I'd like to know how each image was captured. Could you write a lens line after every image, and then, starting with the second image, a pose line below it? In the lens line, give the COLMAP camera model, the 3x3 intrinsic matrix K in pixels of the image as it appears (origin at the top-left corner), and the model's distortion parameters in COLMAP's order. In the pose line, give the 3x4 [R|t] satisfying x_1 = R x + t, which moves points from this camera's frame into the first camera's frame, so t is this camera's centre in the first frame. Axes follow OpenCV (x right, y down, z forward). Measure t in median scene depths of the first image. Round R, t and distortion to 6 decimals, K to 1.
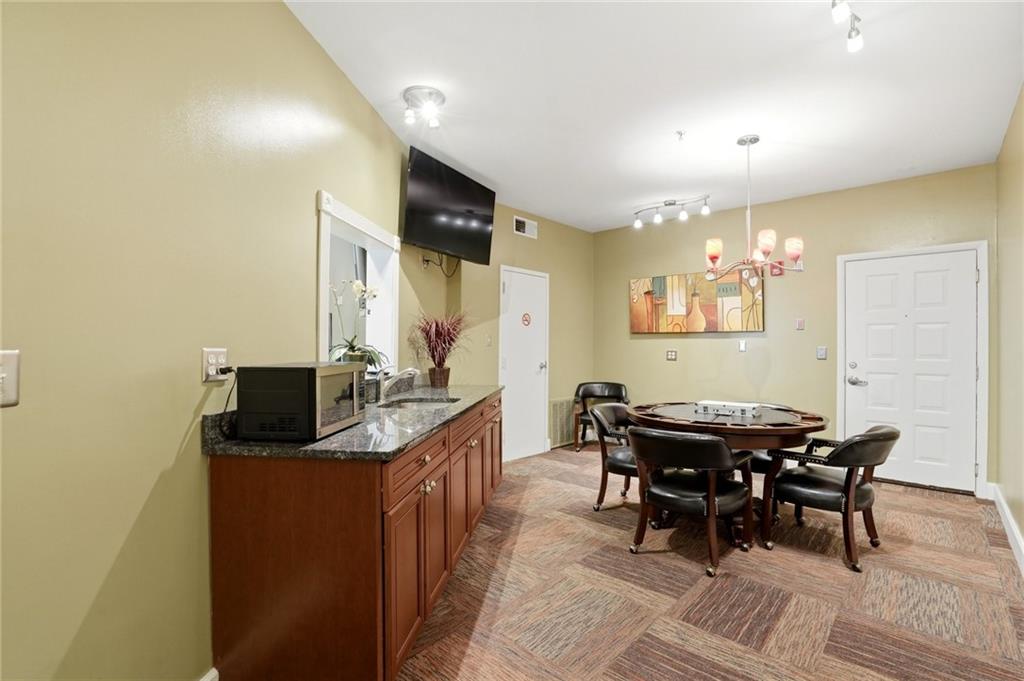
lens RADIAL K [[479.2, 0, 515.2], [0, 479.2, 348.1], [0, 0, 1]] dist [-0.060357, 0.024232]
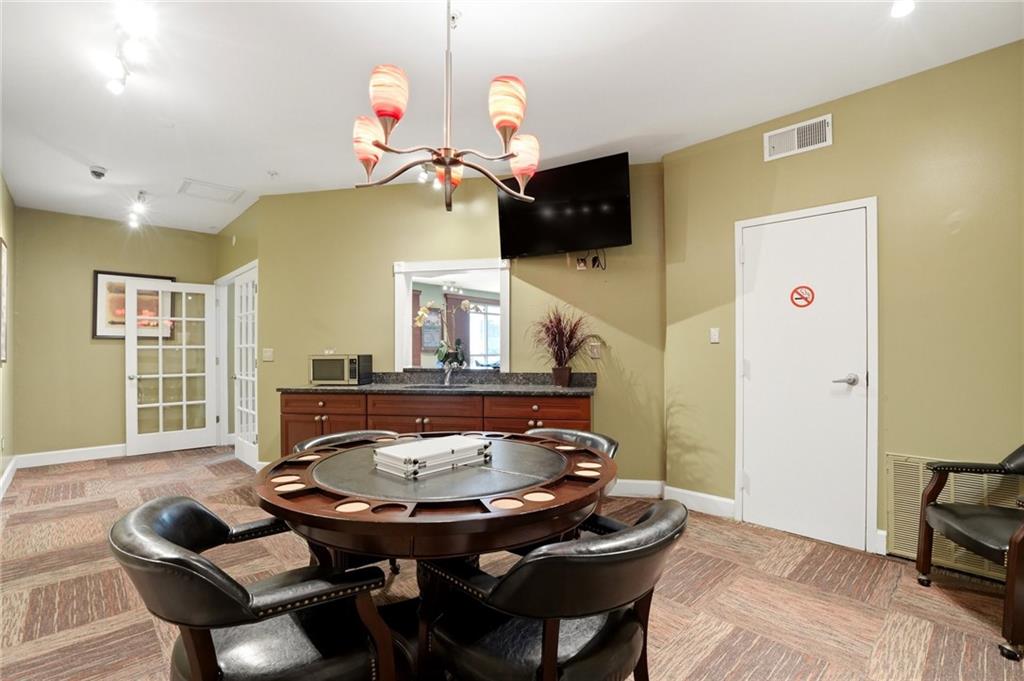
lens RADIAL K [[479.2, 0, 515.2], [0, 479.2, 348.1], [0, 0, 1]] dist [-0.060357, 0.024232]
pose [[-0.076915, -0.005681, -0.997021, 0.672338], [0.001584, 0.999982, -0.005820, 0.005229], [0.997036, -0.002027, -0.076905, 0.769936]]
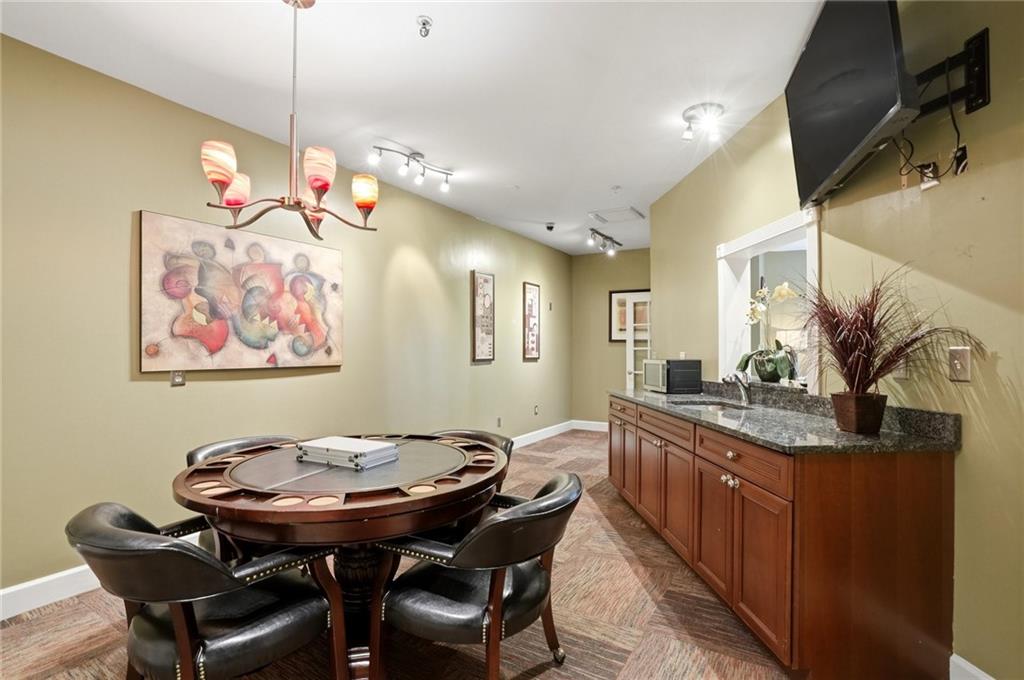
lens RADIAL K [[479.2, 0, 515.2], [0, 479.2, 347.6], [0, 0, 1]] dist [-0.060357, 0.024232]
pose [[-0.982564, -0.001174, -0.185923, 0.235996], [-0.001120, 0.999999, -0.000394, -0.006814], [0.185923, -0.000179, -0.982564, 1.124209]]
